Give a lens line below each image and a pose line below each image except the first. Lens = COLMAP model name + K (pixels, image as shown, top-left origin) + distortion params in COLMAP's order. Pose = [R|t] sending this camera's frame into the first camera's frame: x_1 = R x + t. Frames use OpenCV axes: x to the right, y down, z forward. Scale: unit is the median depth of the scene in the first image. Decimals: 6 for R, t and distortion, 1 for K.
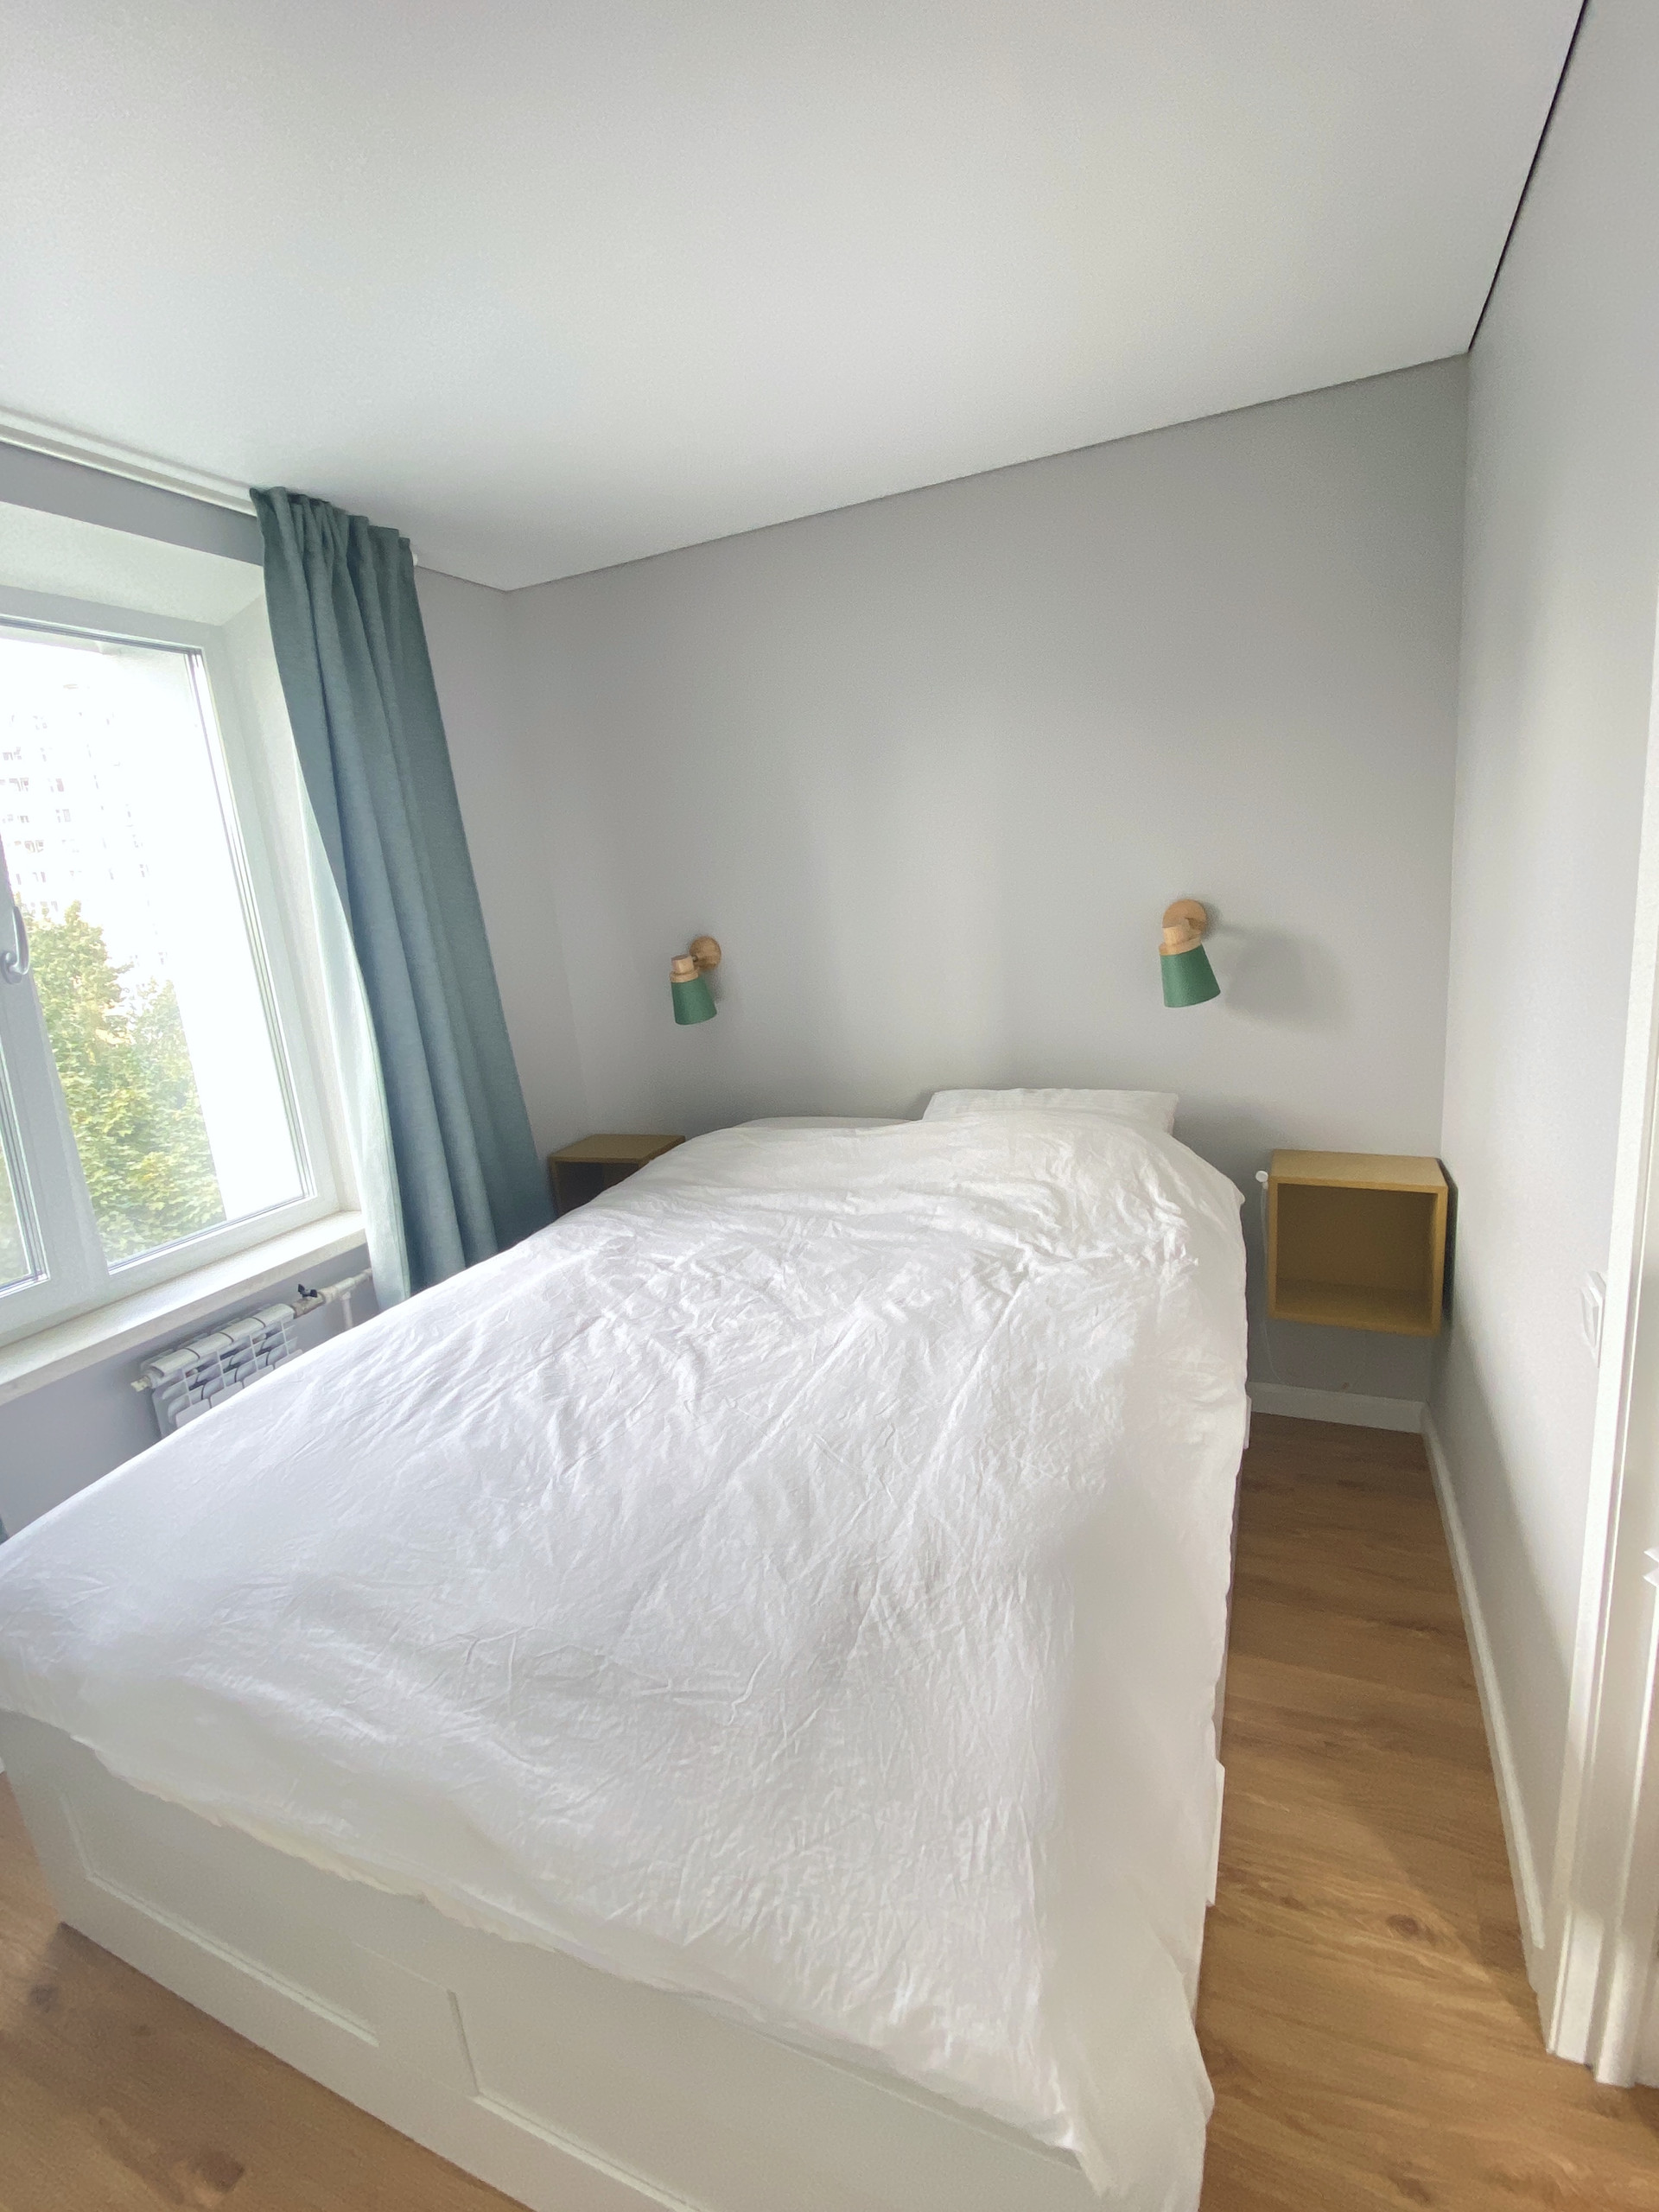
lens RADIAL K [[991.7, 0, 801.7], [0, 991.7, 1101.1], [0, 0, 1]] dist [0.035082, -0.035529]
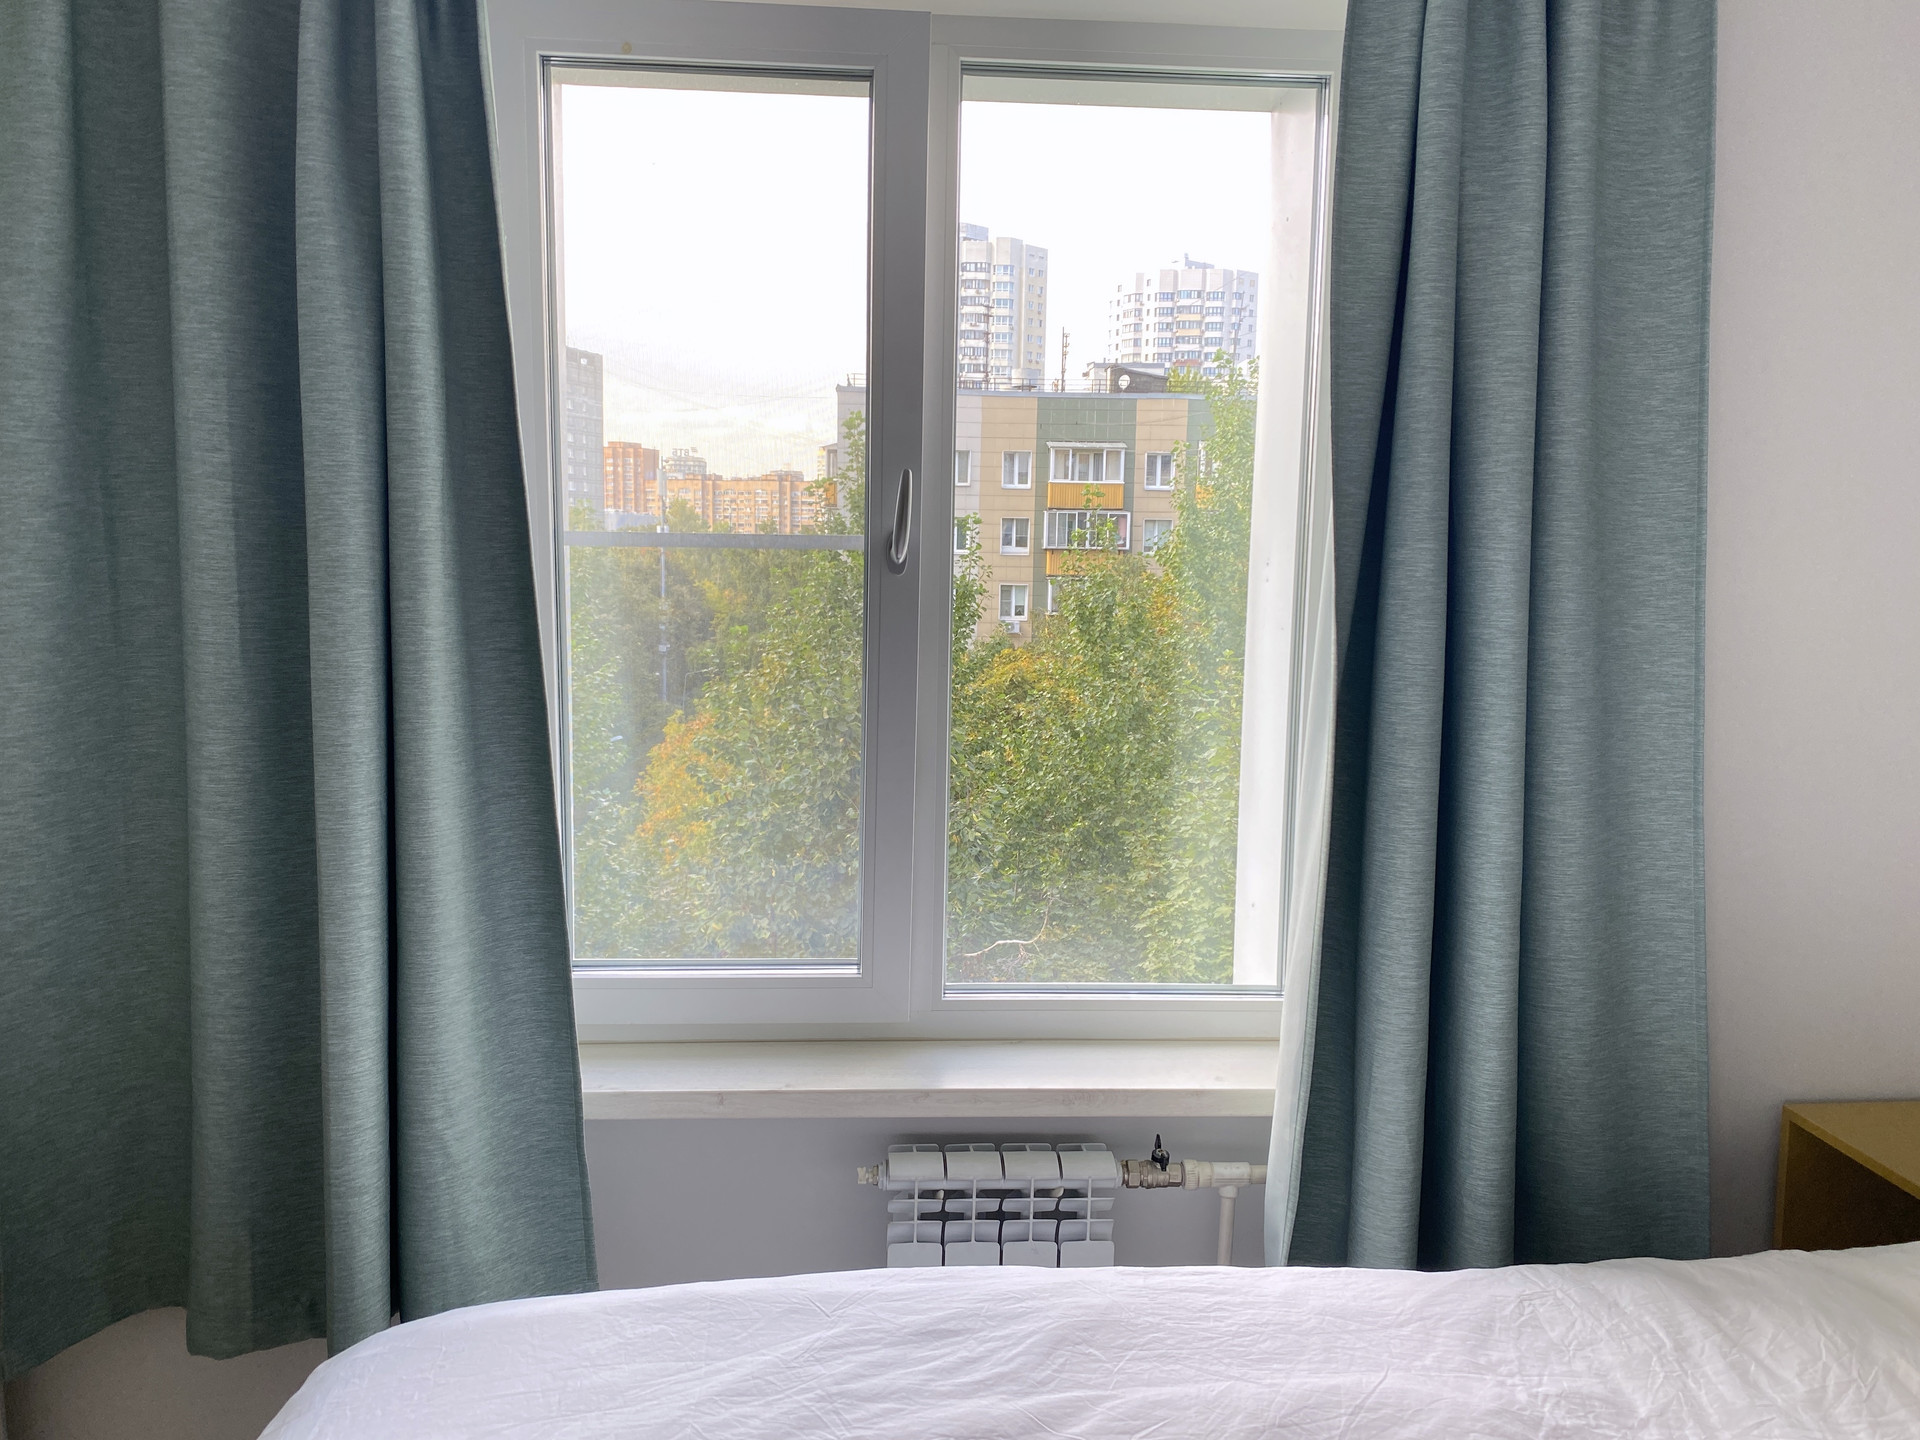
lens RADIAL K [[1483.0, 0, 962.7], [0, 1483.0, 669.4], [0, 0, 1]] dist [-0.006714, -0.004568]
pose [[0.469967, 0.185412, -0.862991, 0.171303], [-0.252231, 0.965132, 0.069997, -0.136438], [0.845878, 0.184777, 0.500347, 0.524049]]
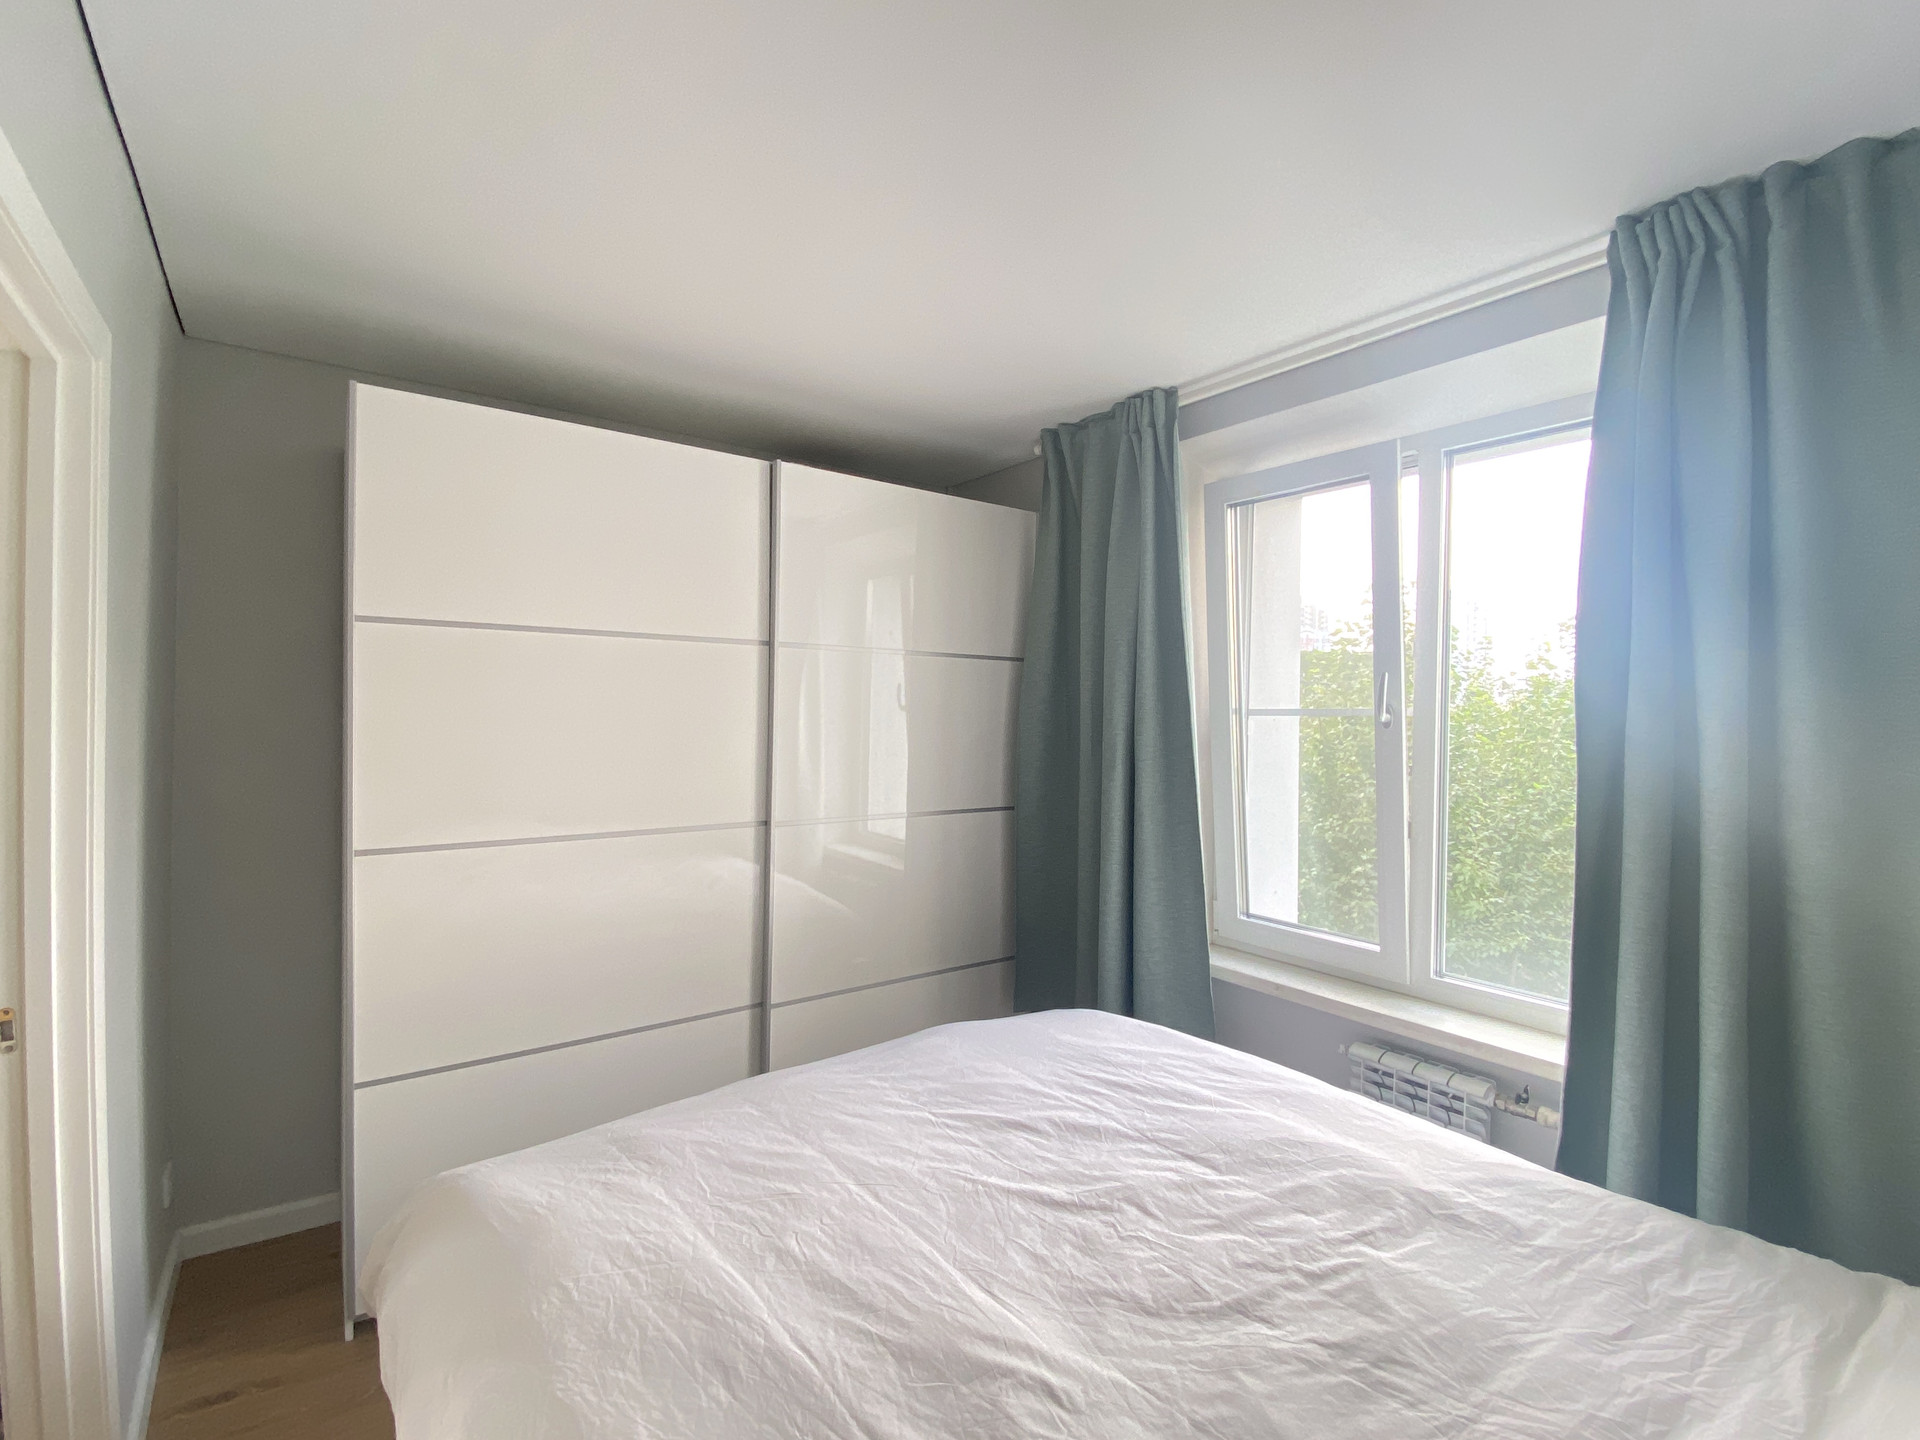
lens RADIAL K [[860.8, 0, 960.0], [0, 860.8, 720.0], [0, 0, 1]] dist [0.035082, -0.035529]
pose [[-0.470826, 0.093341, -0.877274, 0.508526], [-0.159232, 0.969066, 0.188566, -0.258842], [0.867737, 0.228472, -0.441399, 1.023870]]
